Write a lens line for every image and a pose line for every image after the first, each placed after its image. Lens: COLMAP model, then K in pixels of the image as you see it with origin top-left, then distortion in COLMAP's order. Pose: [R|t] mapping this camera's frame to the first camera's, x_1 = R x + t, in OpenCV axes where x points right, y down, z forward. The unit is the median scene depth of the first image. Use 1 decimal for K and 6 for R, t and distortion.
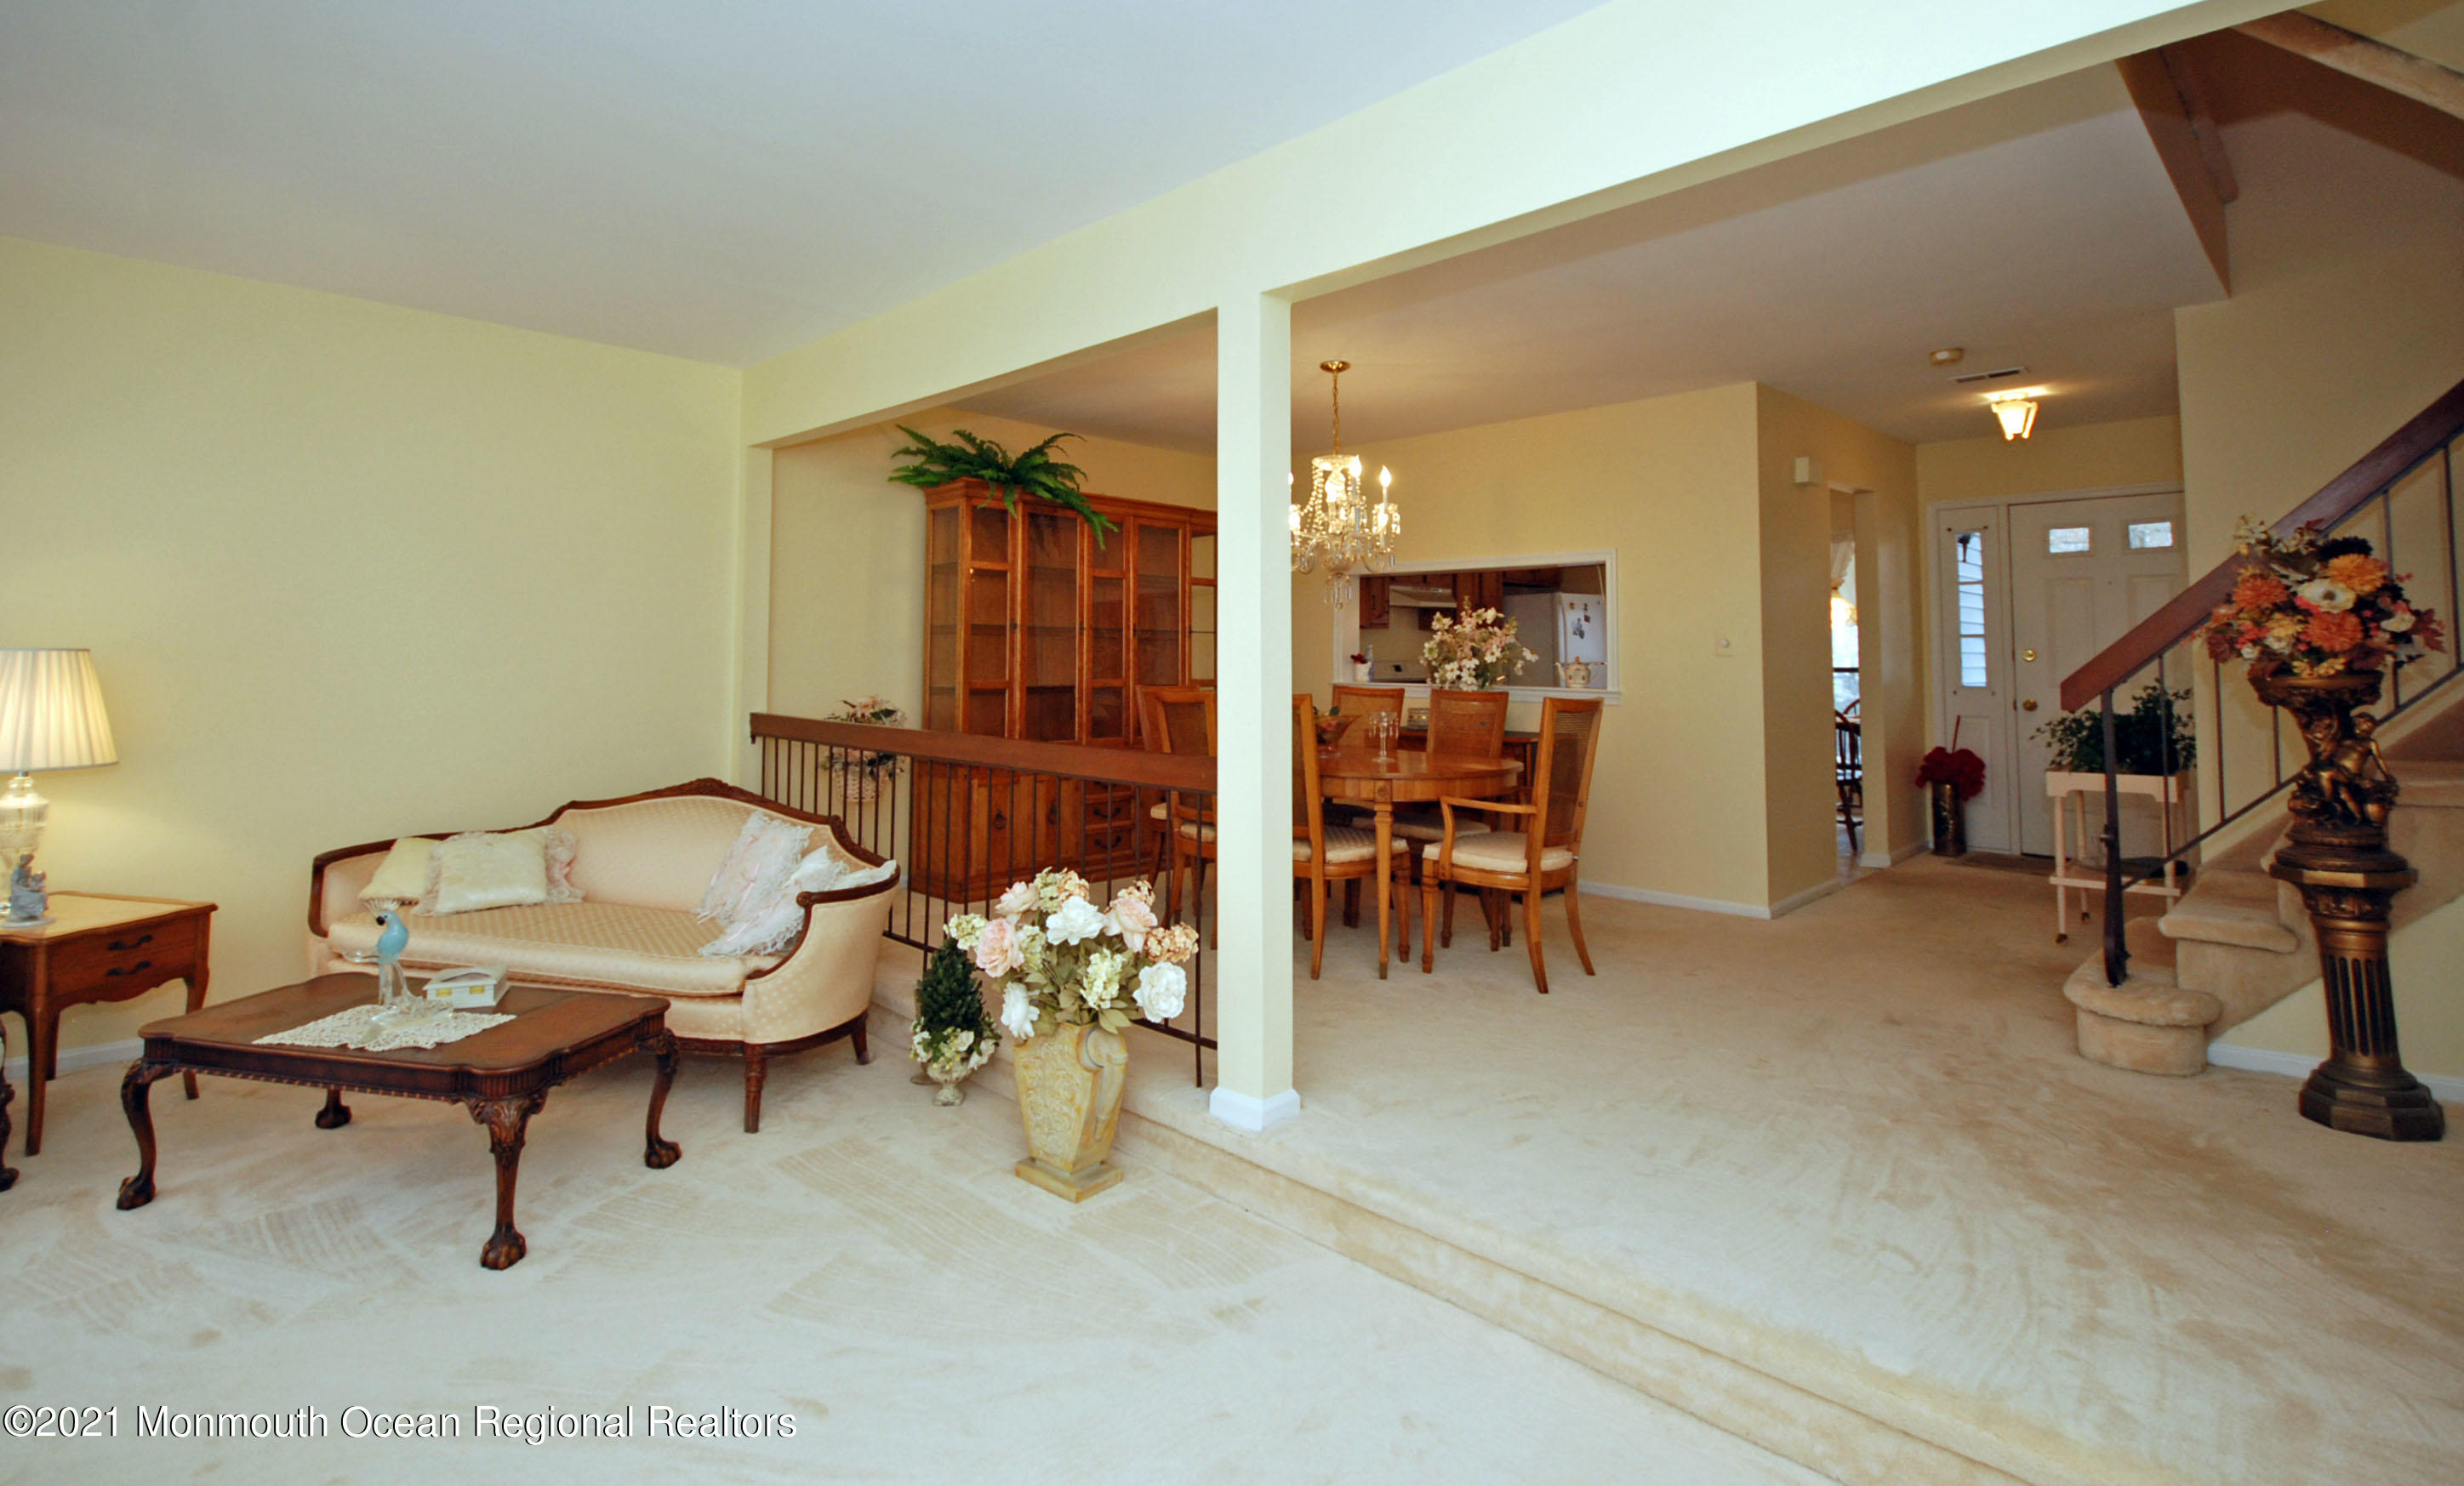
lens RADIAL K [[1185.8, 0, 1211.5], [0, 1185.8, 592.3], [0, 0, 1]] dist [0.007900, -0.002071]
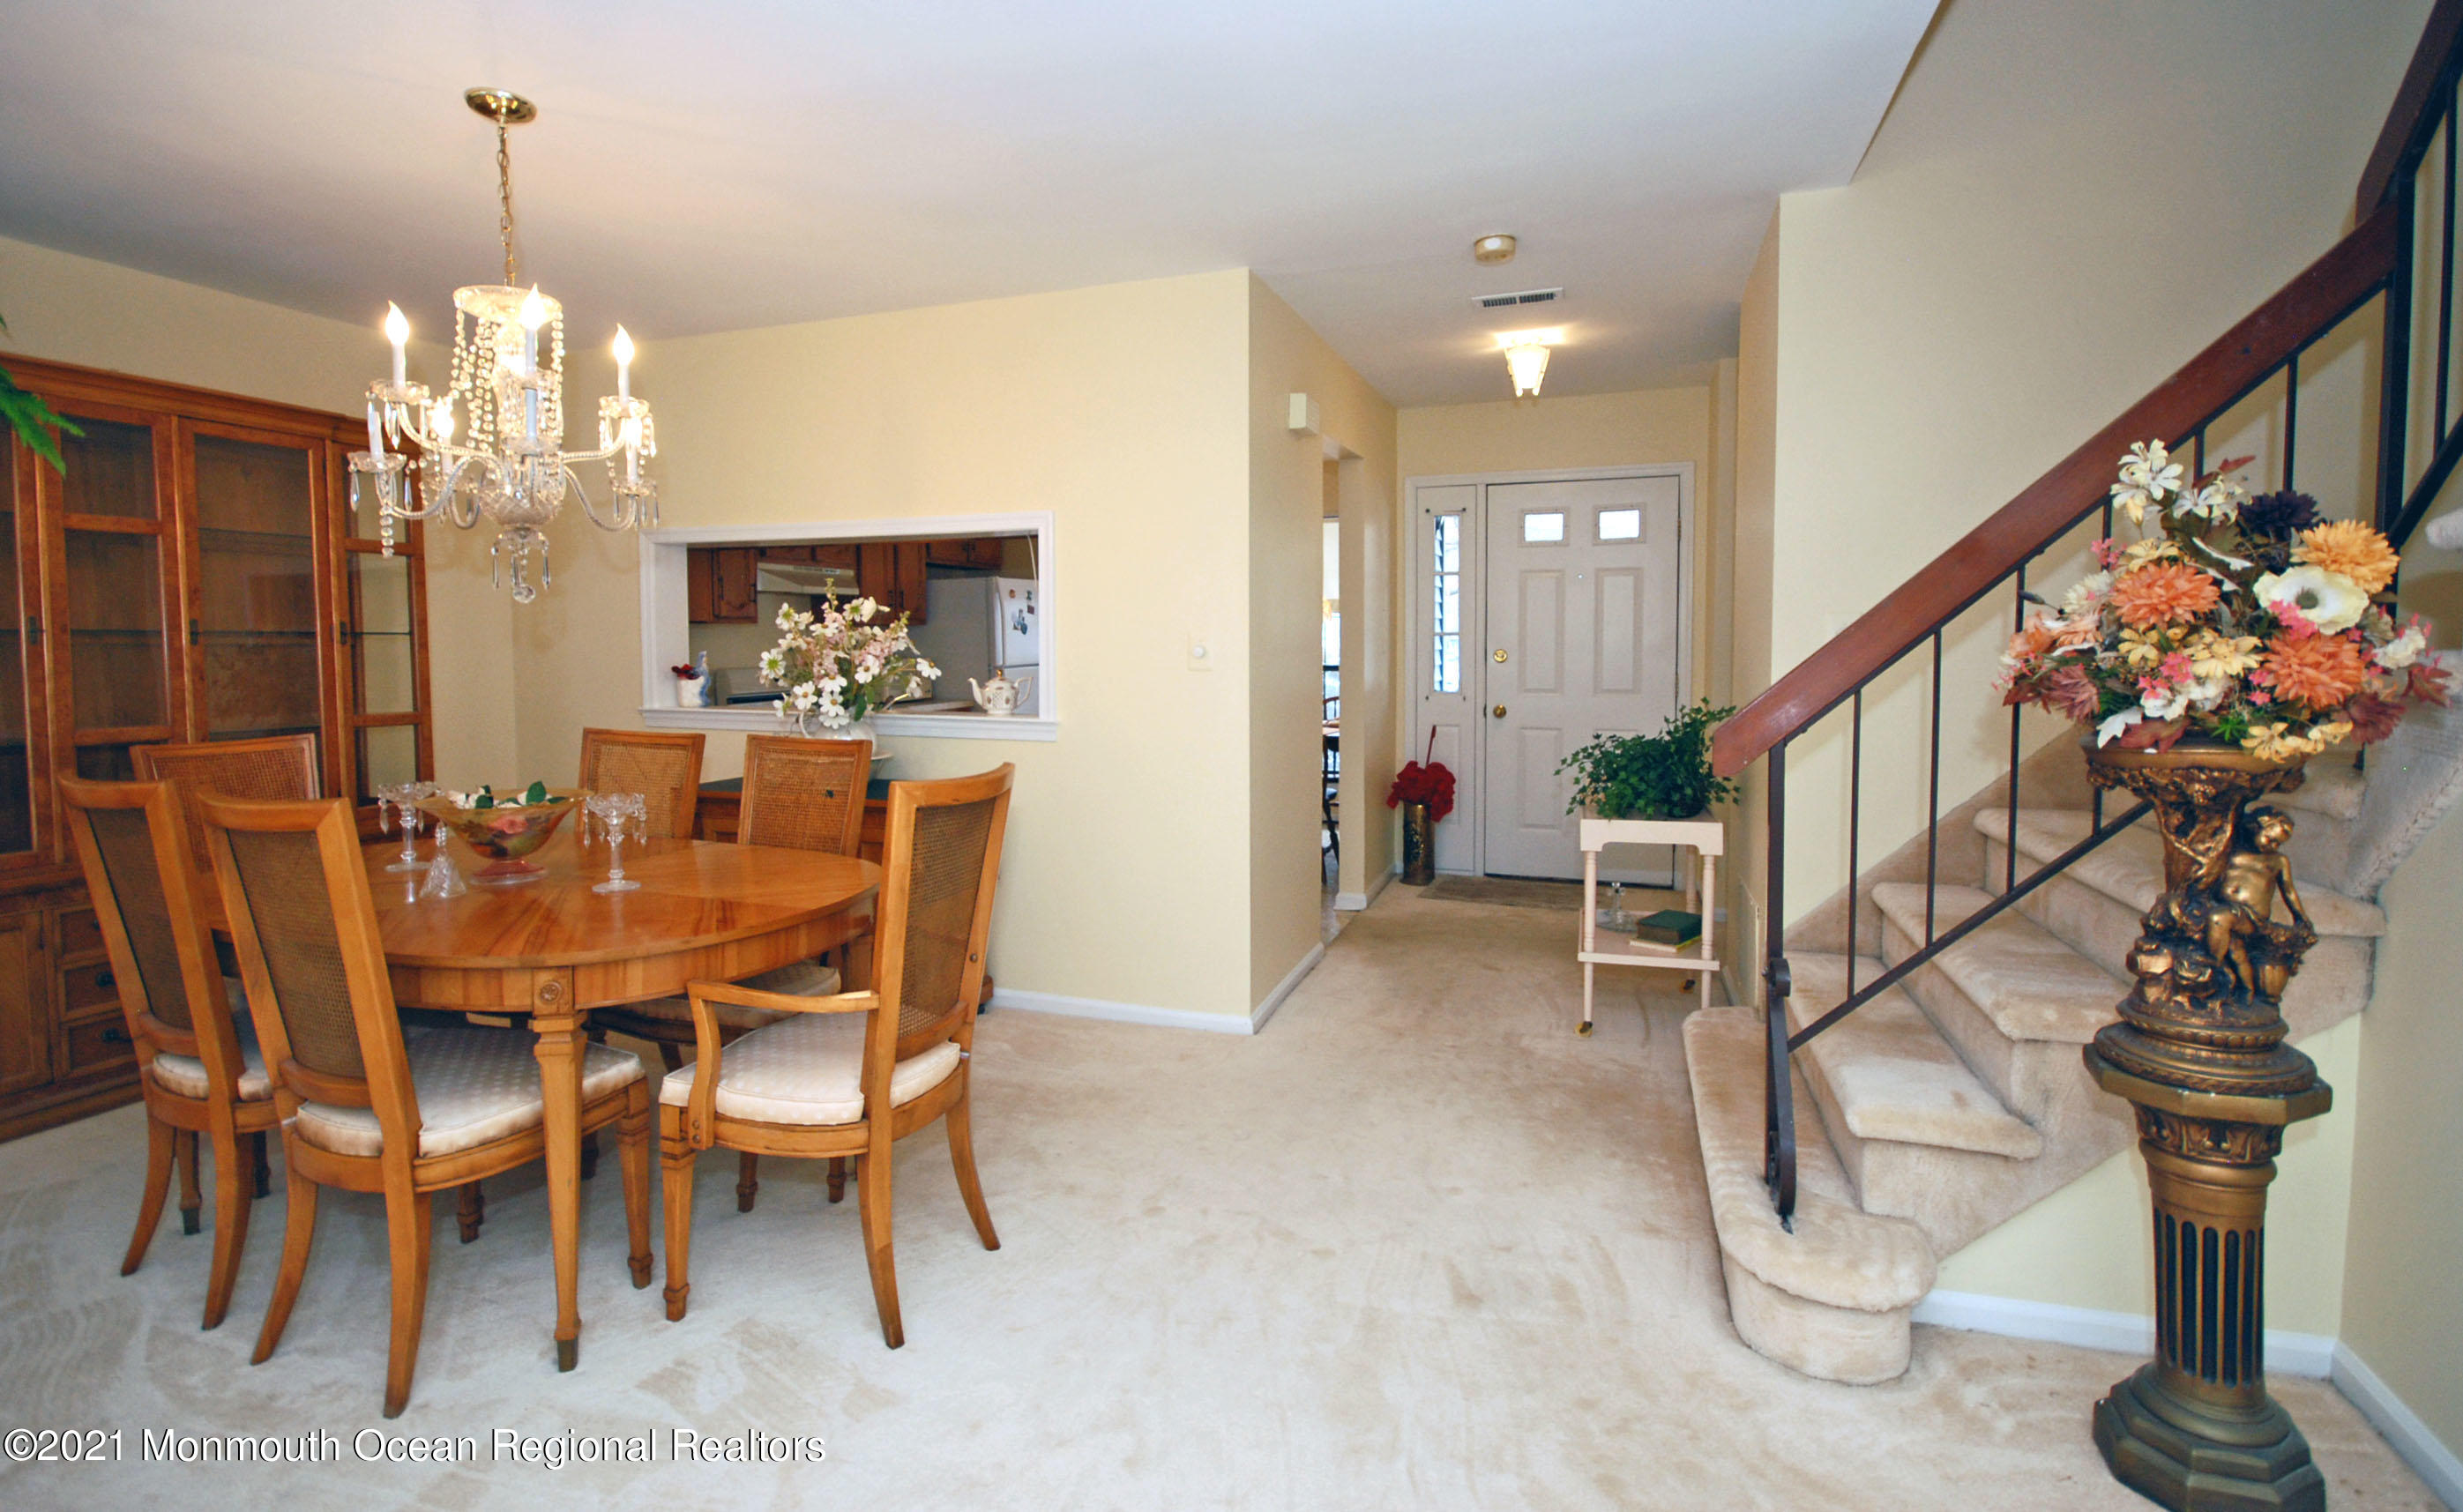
lens RADIAL K [[1132.0, 0, 1209.0], [0, 1132.0, 705.3], [0, 0, 1]] dist [-0.004439, -0.004241]
pose [[0.903857, -0.030537, 0.426744, 0.233881], [-0.017211, 0.994047, 0.107586, 0.003667], [-0.427489, -0.104587, 0.897951, 0.608868]]
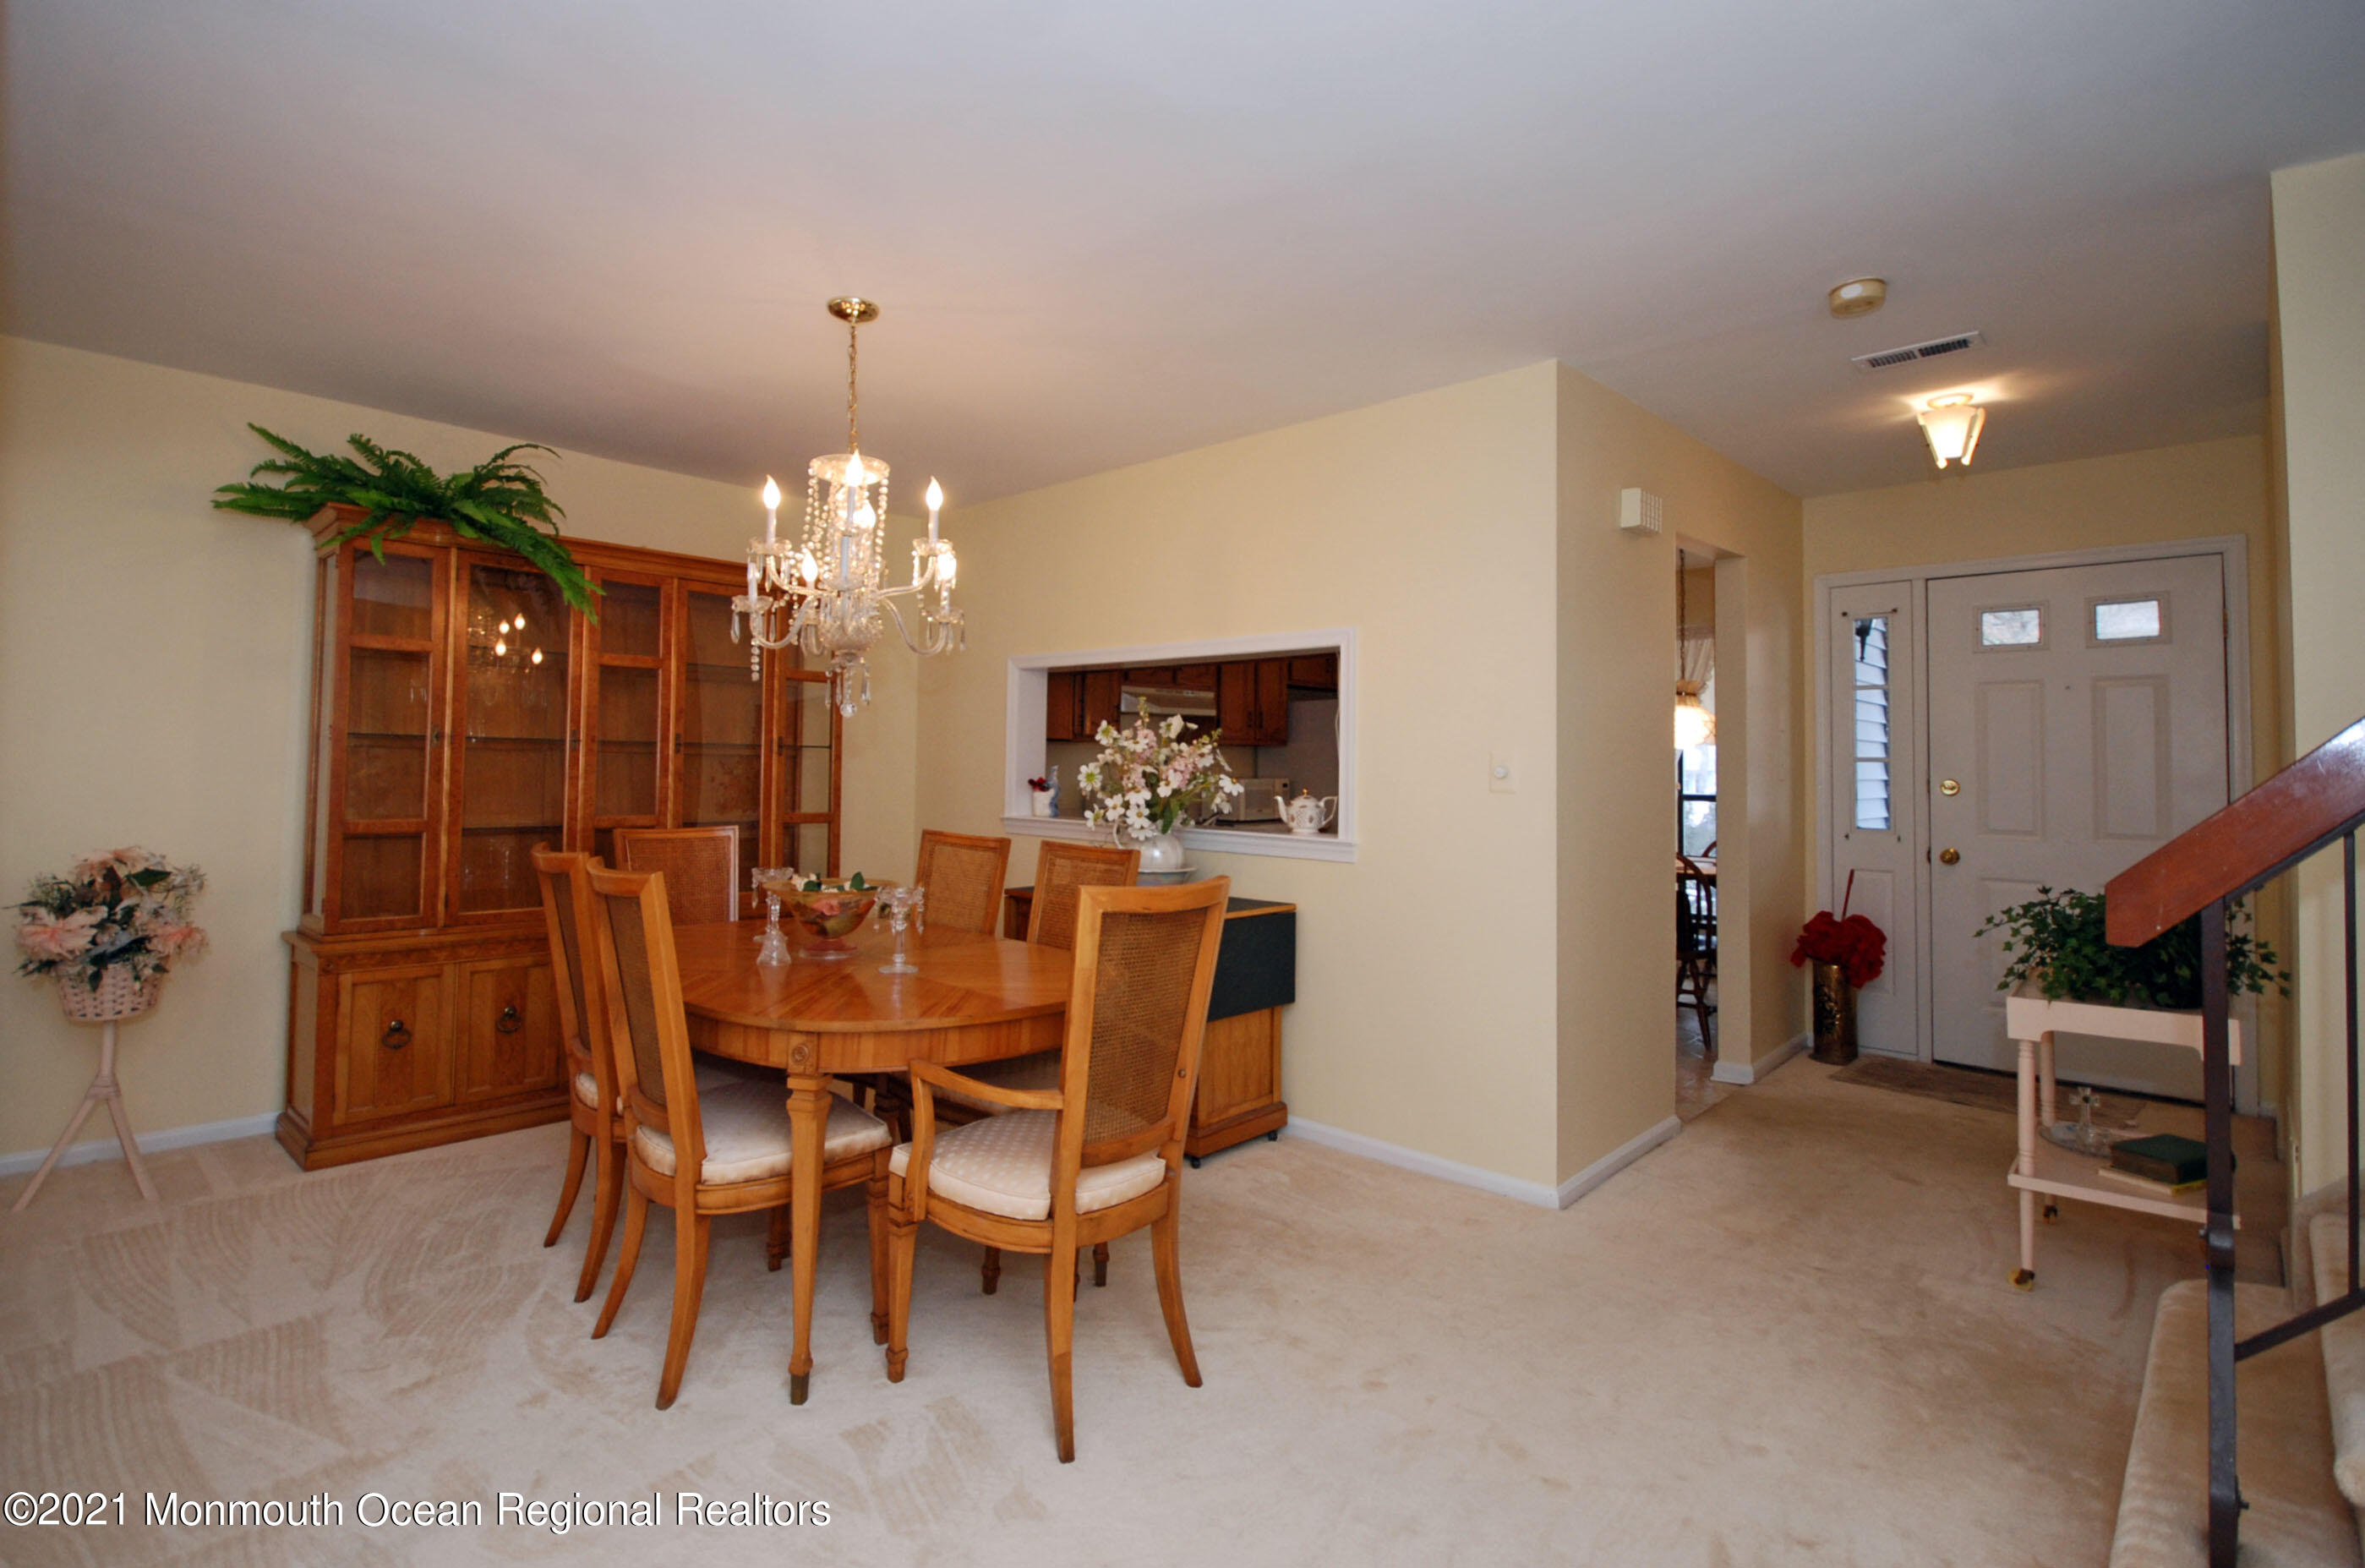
lens RADIAL K [[1136.0, 0, 1147.3], [0, 1136.0, 732.8], [0, 0, 1]] dist [0.000146, -0.002096]
pose [[0.999847, 0.008180, 0.015449, 0.353513], [-0.008577, 0.999630, 0.025811, 0.011323], [-0.015232, -0.025940, 0.999547, 0.597025]]
